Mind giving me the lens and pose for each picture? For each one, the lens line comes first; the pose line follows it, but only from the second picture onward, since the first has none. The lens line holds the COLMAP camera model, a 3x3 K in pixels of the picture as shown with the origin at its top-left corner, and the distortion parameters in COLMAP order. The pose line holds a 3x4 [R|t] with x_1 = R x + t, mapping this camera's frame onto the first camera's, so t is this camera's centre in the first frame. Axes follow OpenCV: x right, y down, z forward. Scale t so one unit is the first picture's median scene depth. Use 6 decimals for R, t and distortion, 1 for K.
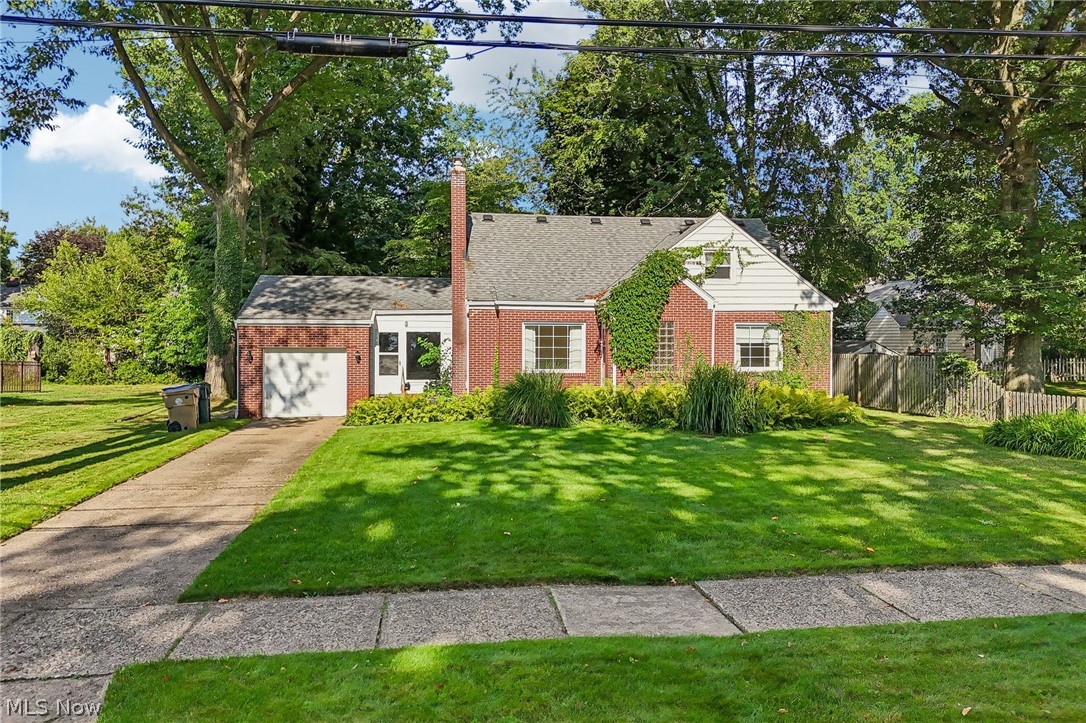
lens RADIAL K [[800.9, 0, 547.6], [0, 800.9, 343.7], [0, 0, 1]] dist [0.054420, -0.043182]
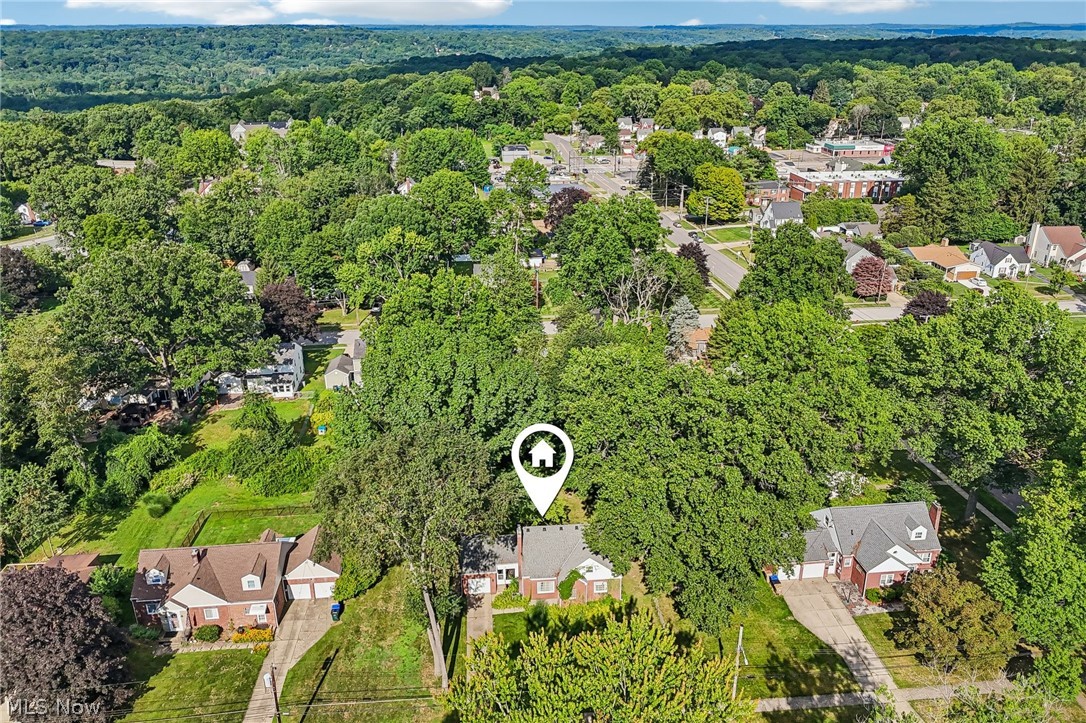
lens RADIAL K [[788.0, 0, 551.6], [0, 788.0, 358.9], [0, 0, 1]] dist [0.057181, -0.059545]
pose [[0.997666, 0.017298, -0.066062, 0.252229], [0.009945, 0.920271, 0.391156, -2.336258], [0.067561, -0.390899, 0.917950, -1.910679]]
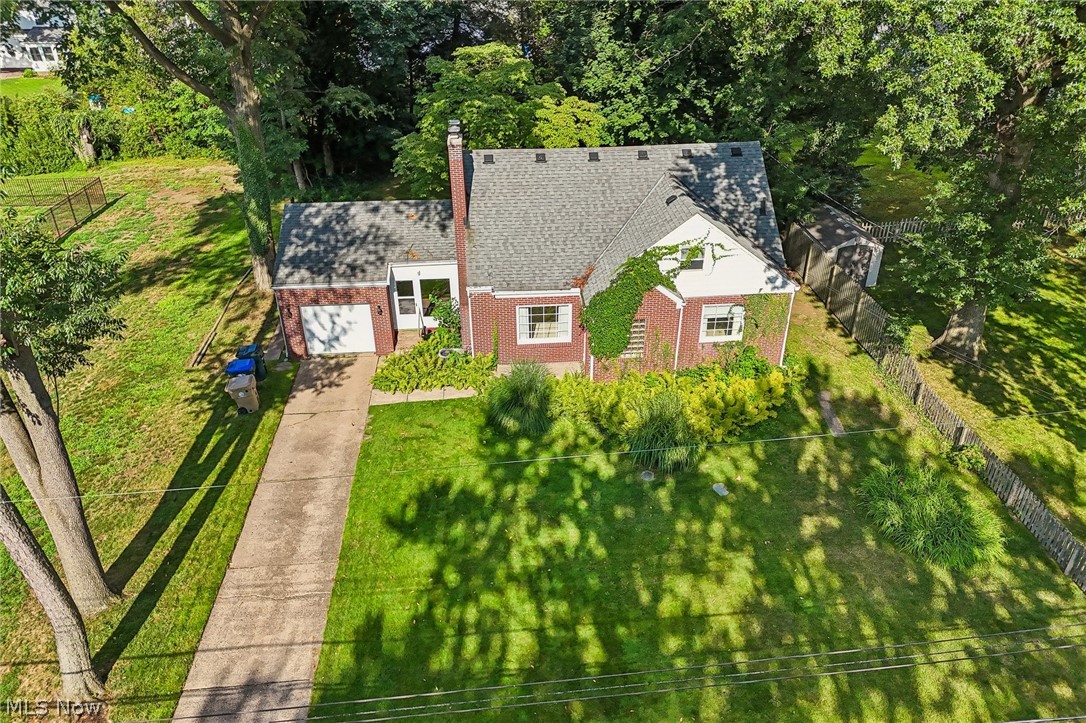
lens RADIAL K [[788.0, 0, 551.6], [0, 788.0, 358.9], [0, 0, 1]] dist [0.057181, -0.059545]
pose [[0.998011, 0.028654, -0.056149, 0.081192], [0.003577, 0.863543, 0.504263, -0.506475], [0.062936, -0.503461, 0.861723, -0.012340]]
